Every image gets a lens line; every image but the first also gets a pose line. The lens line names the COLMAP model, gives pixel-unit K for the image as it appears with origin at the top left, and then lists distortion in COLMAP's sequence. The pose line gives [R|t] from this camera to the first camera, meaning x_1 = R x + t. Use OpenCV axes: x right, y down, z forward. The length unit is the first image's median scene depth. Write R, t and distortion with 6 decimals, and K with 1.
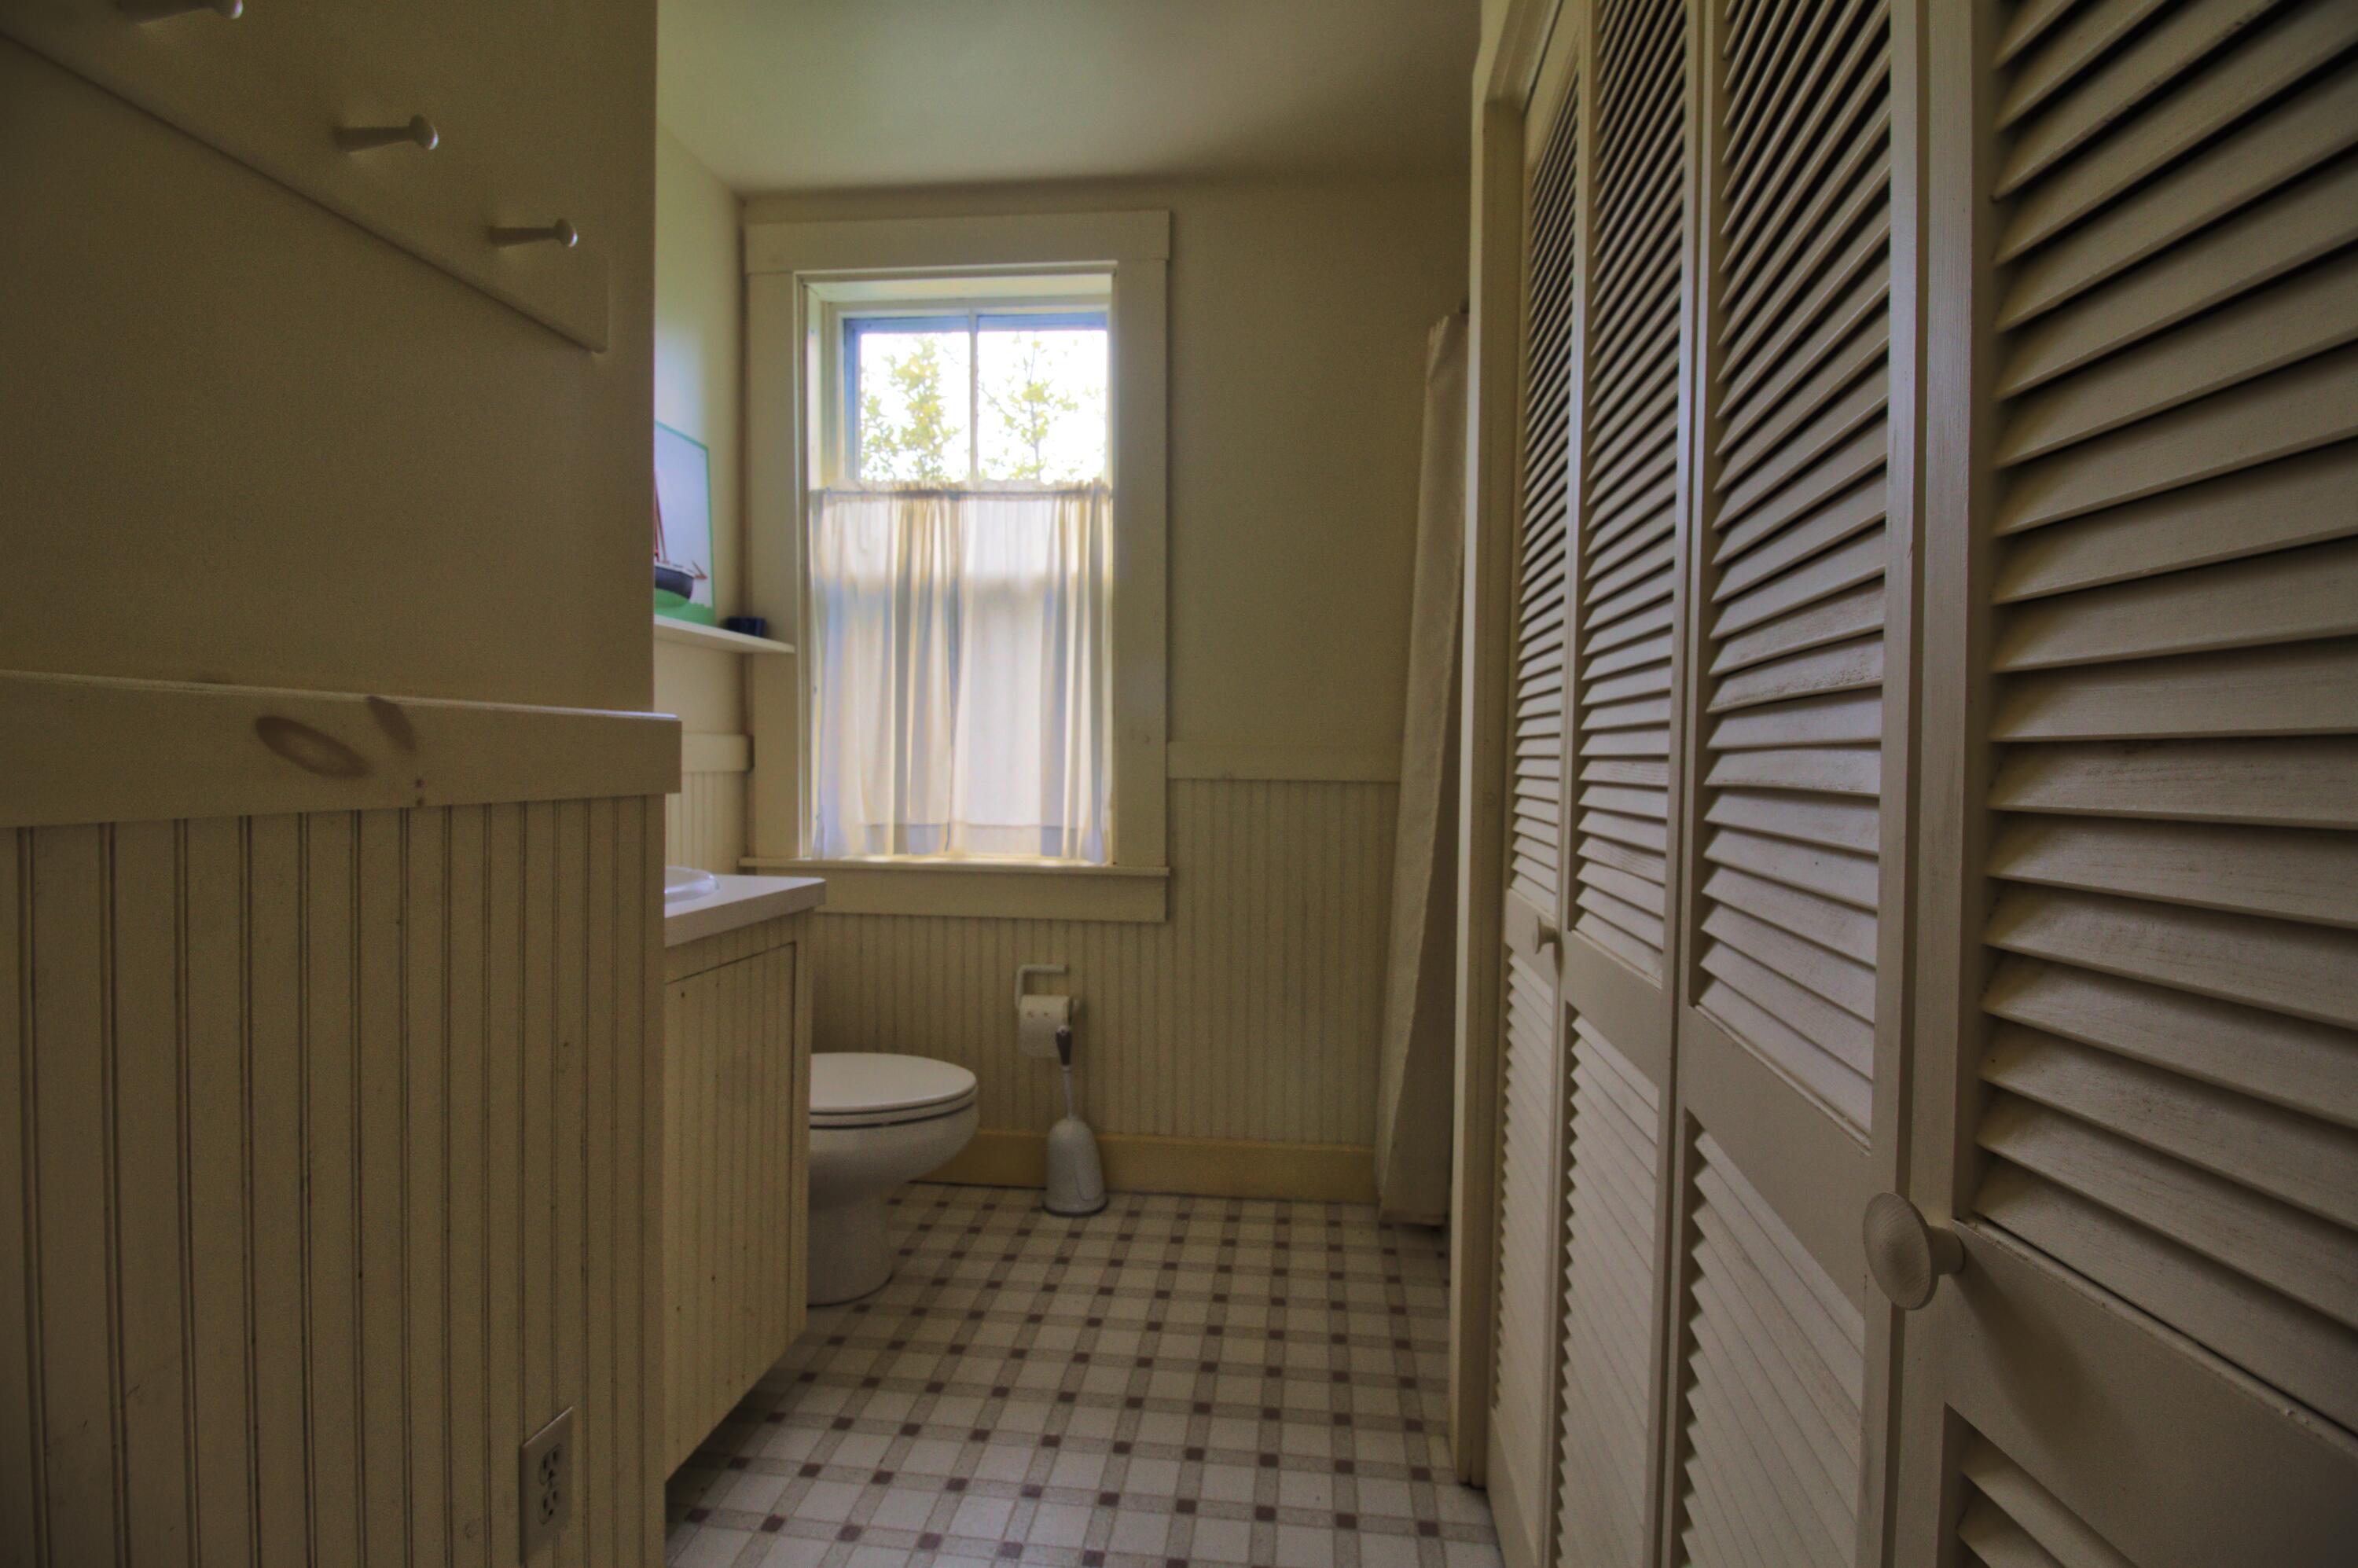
lens RADIAL K [[1121.0, 0, 1179.0], [0, 1121.0, 784.0], [0, 0, 1]] dist [0.002603, -0.011118]
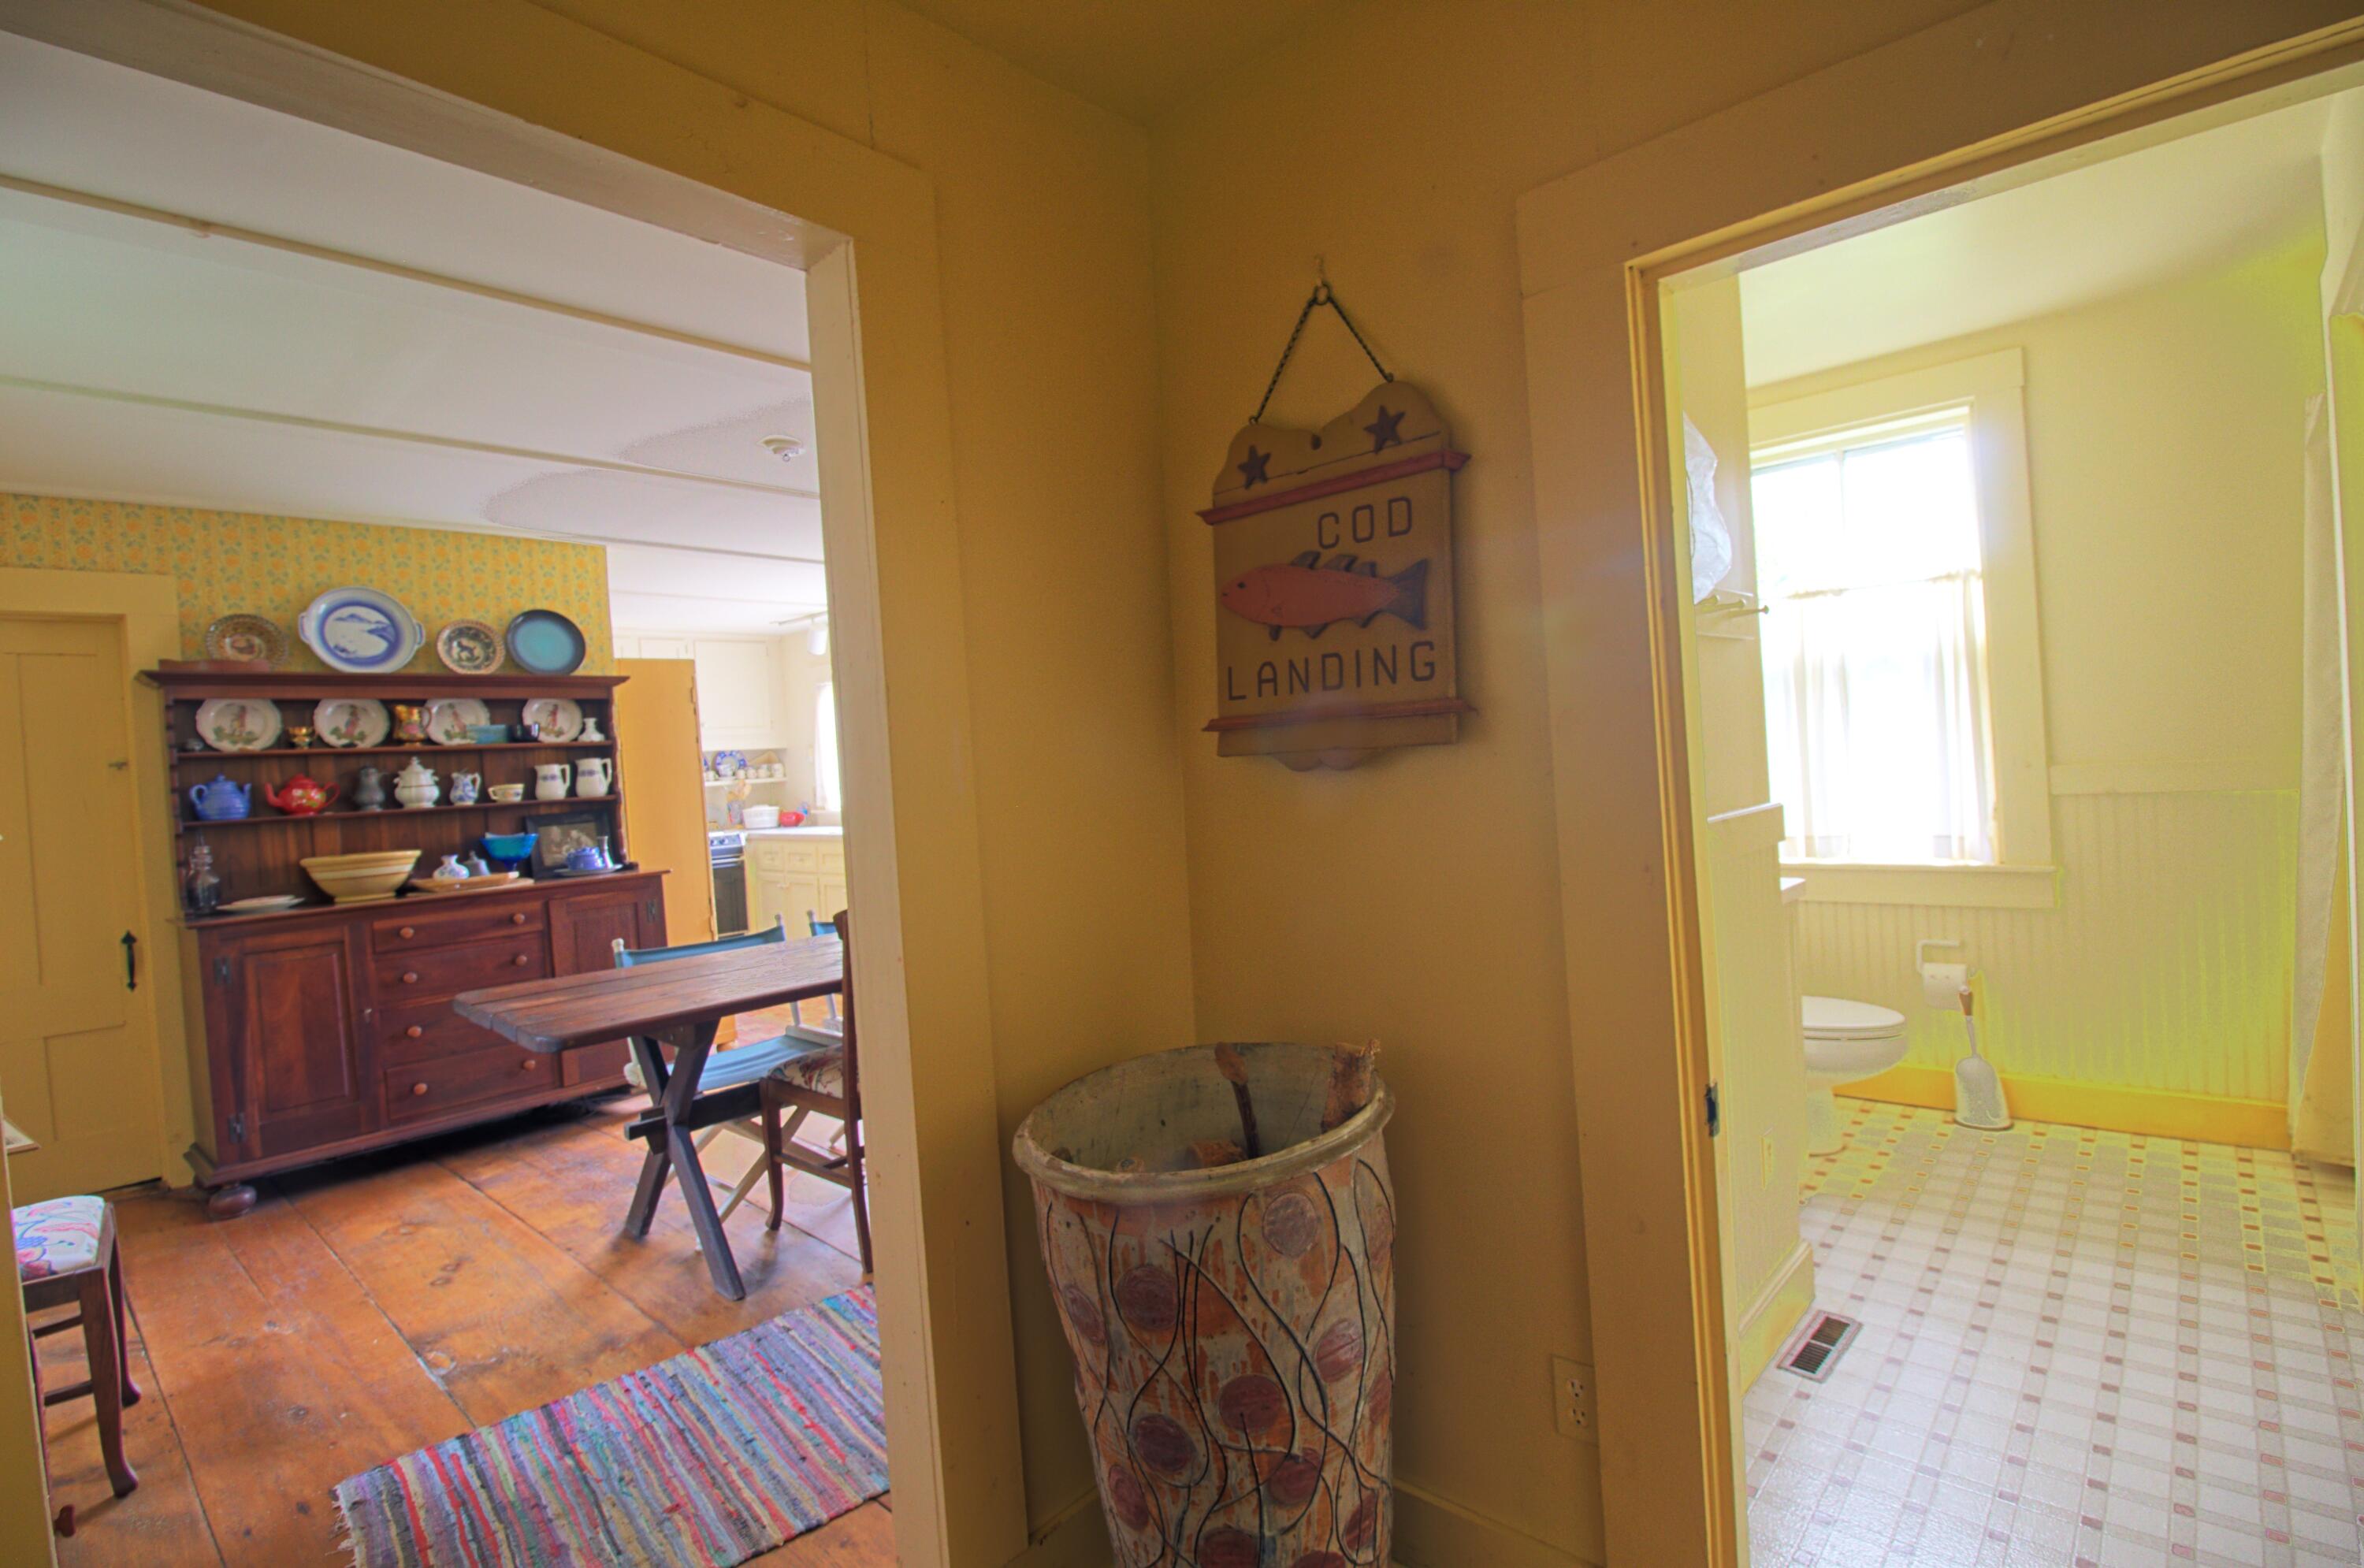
lens RADIAL K [[1123.9, 0, 1182.0], [0, 1123.9, 784.0], [0, 0, 1]] dist [0.002603, -0.011118]
pose [[0.814088, -0.048828, -0.578685, -0.075418], [0.059595, 0.998223, -0.000390, -0.075806], [0.577676, -0.034169, 0.815551, -0.593315]]
